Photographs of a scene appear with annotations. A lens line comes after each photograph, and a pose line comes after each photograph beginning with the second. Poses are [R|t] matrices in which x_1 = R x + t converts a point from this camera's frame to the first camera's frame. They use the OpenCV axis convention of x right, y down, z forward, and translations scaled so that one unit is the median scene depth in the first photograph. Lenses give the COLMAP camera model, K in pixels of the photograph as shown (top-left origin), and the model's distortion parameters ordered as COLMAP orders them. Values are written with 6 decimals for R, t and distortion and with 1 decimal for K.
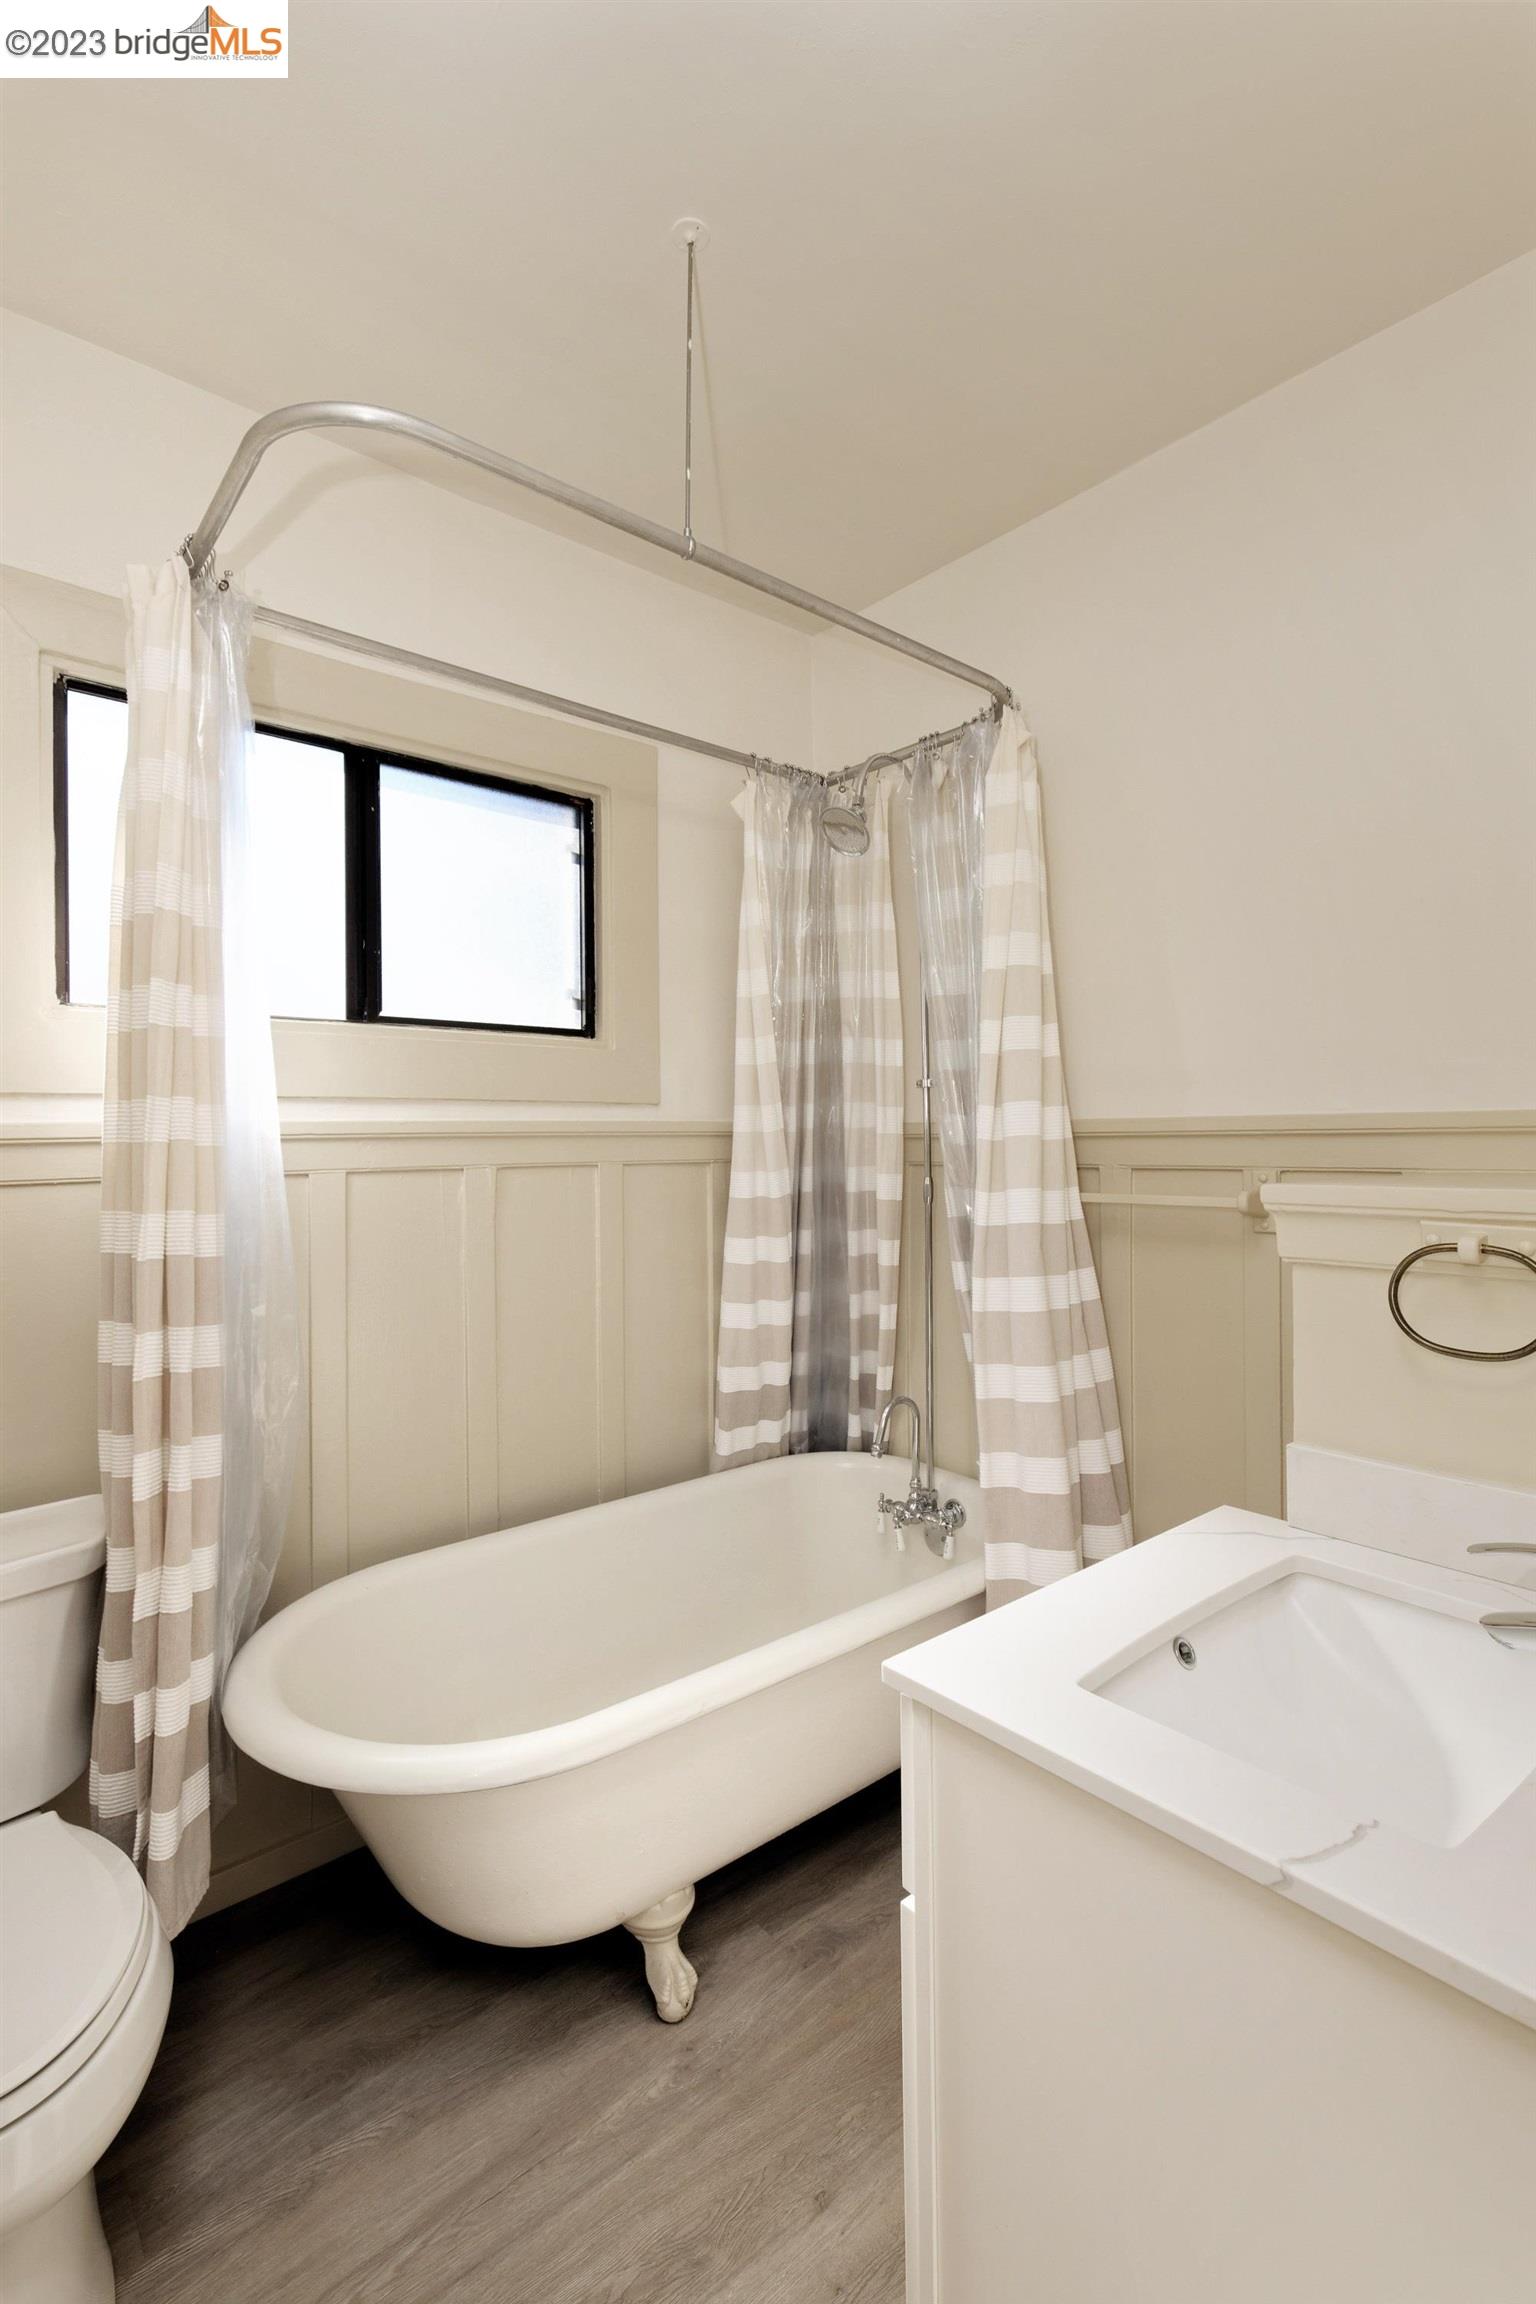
lens RADIAL K [[1058.2, 0, 768.0], [0, 1058.2, 1152.0], [0, 0, 1]] dist [0.001609, -0.000270]
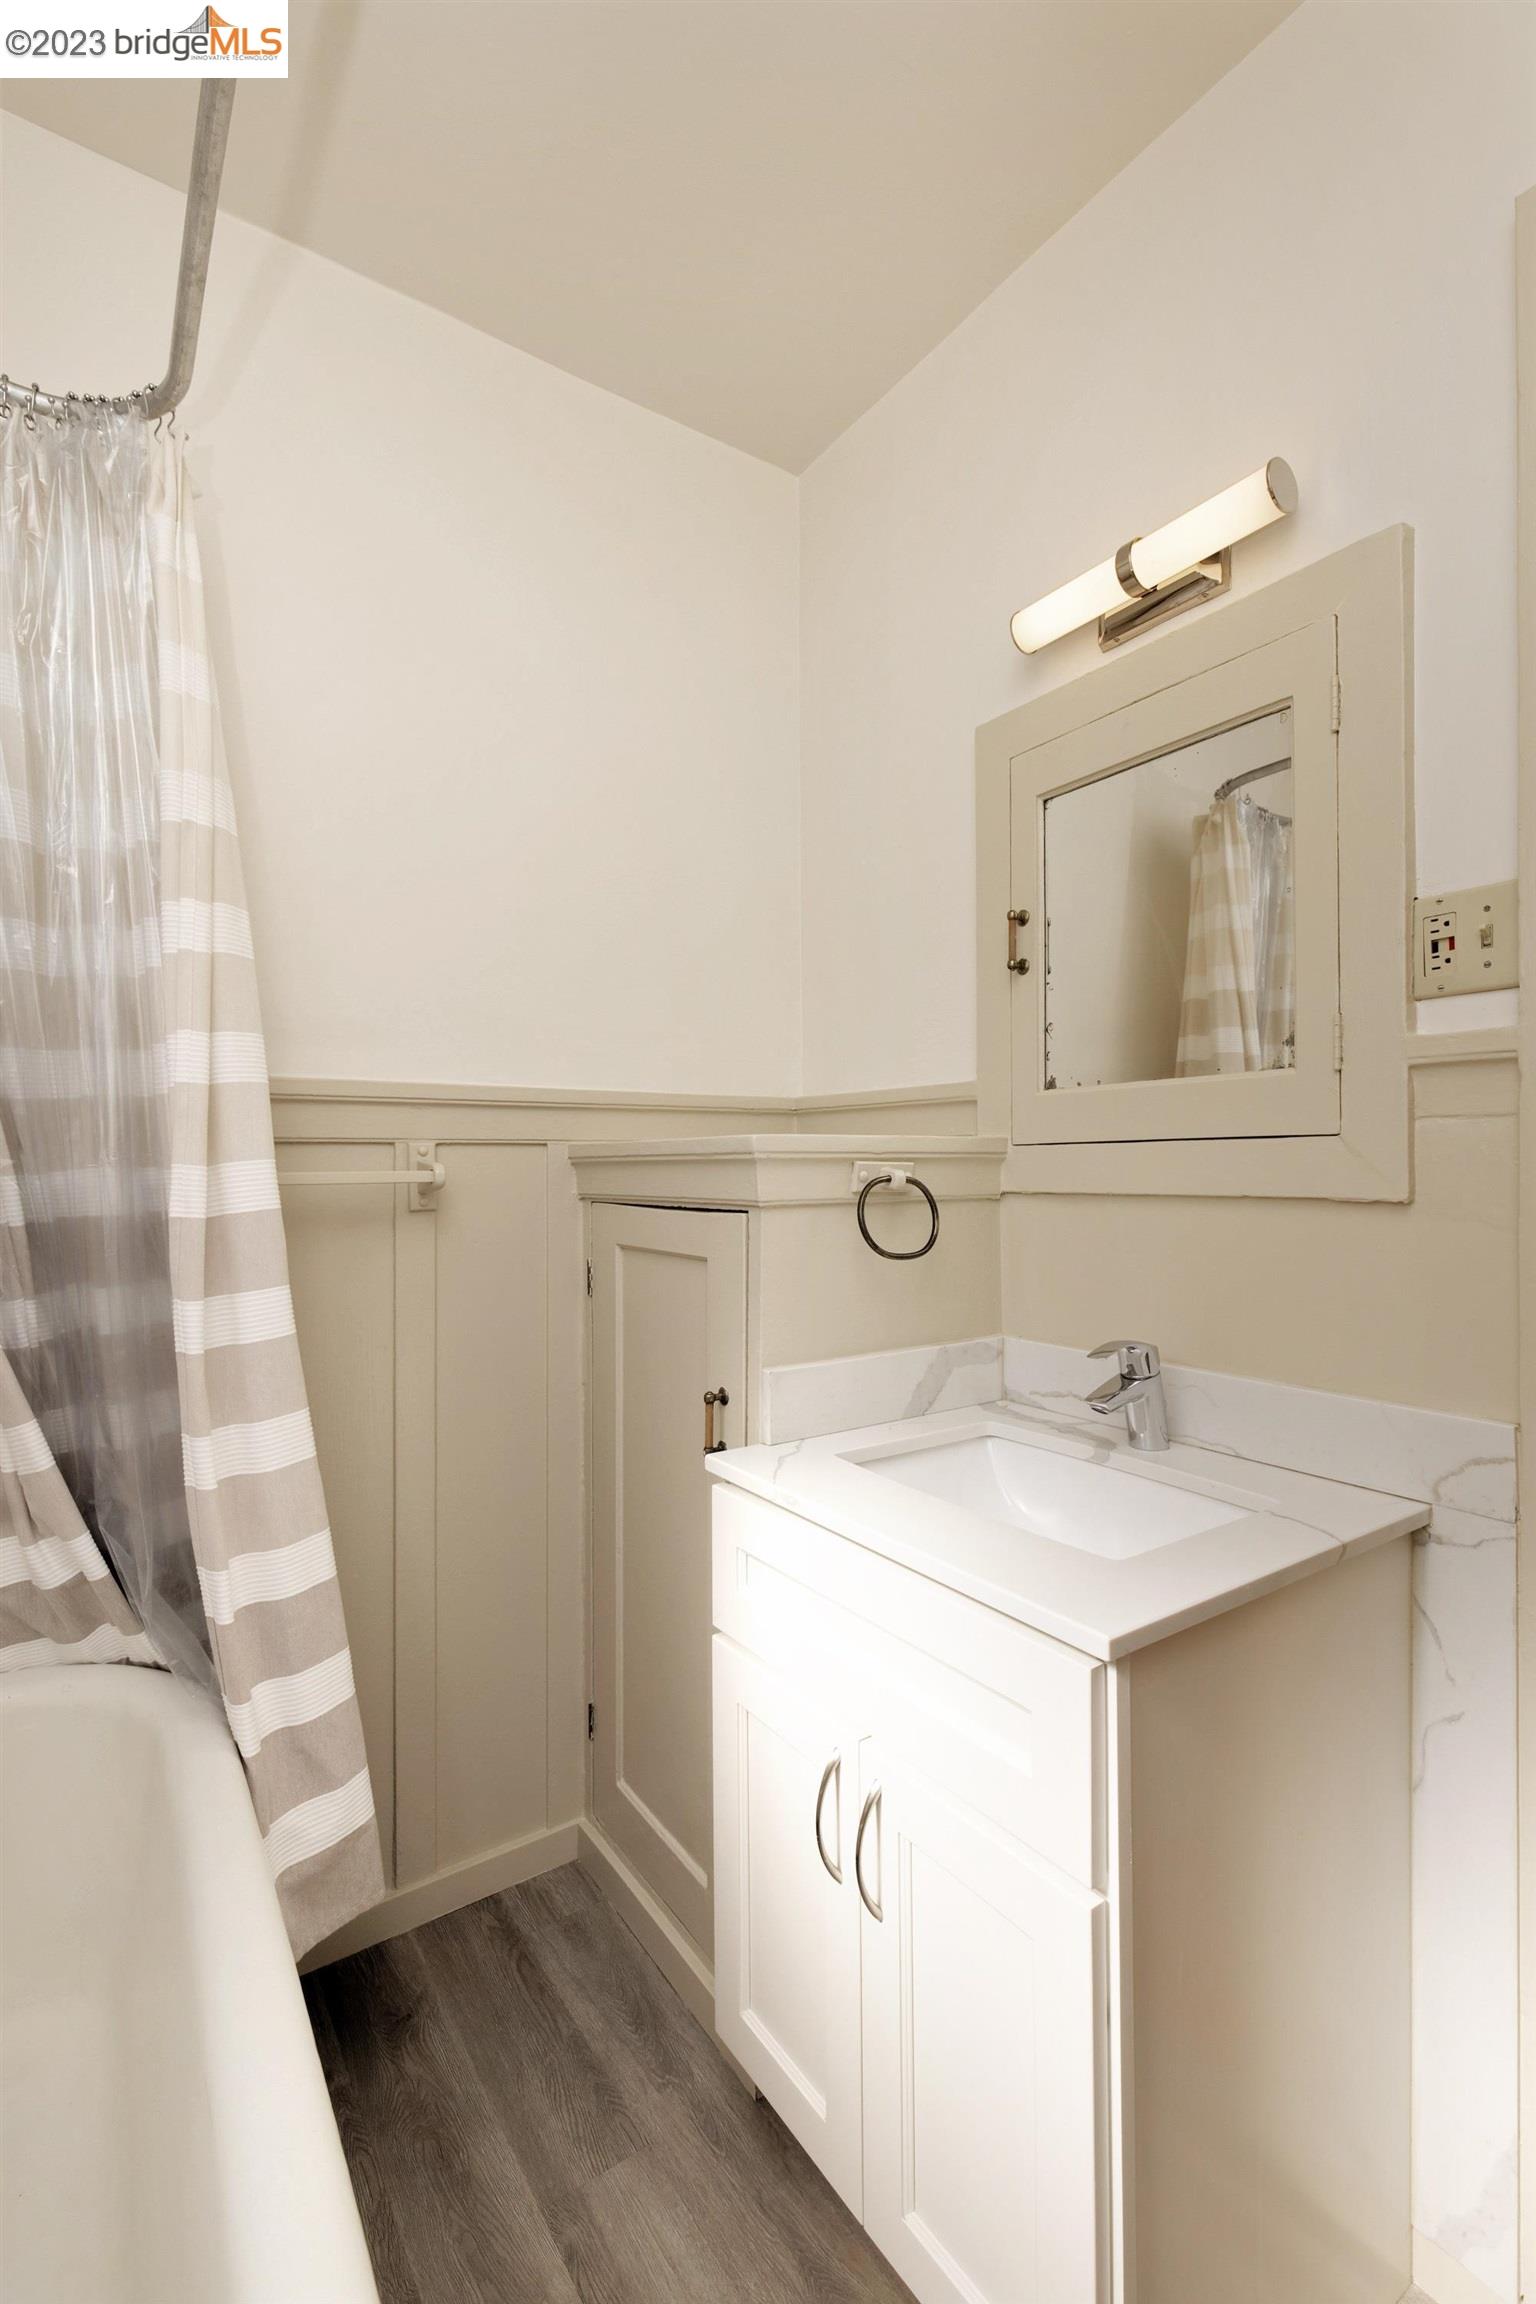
lens RADIAL K [[1058.2, 0, 768.0], [0, 1058.2, 1152.0], [0, 0, 1]] dist [0.001609, -0.000270]
pose [[0.109566, 0.002883, 0.993975, -0.504637], [0.021224, 0.999761, -0.005240, 0.041971], [-0.993753, 0.021670, 0.109479, 0.721224]]
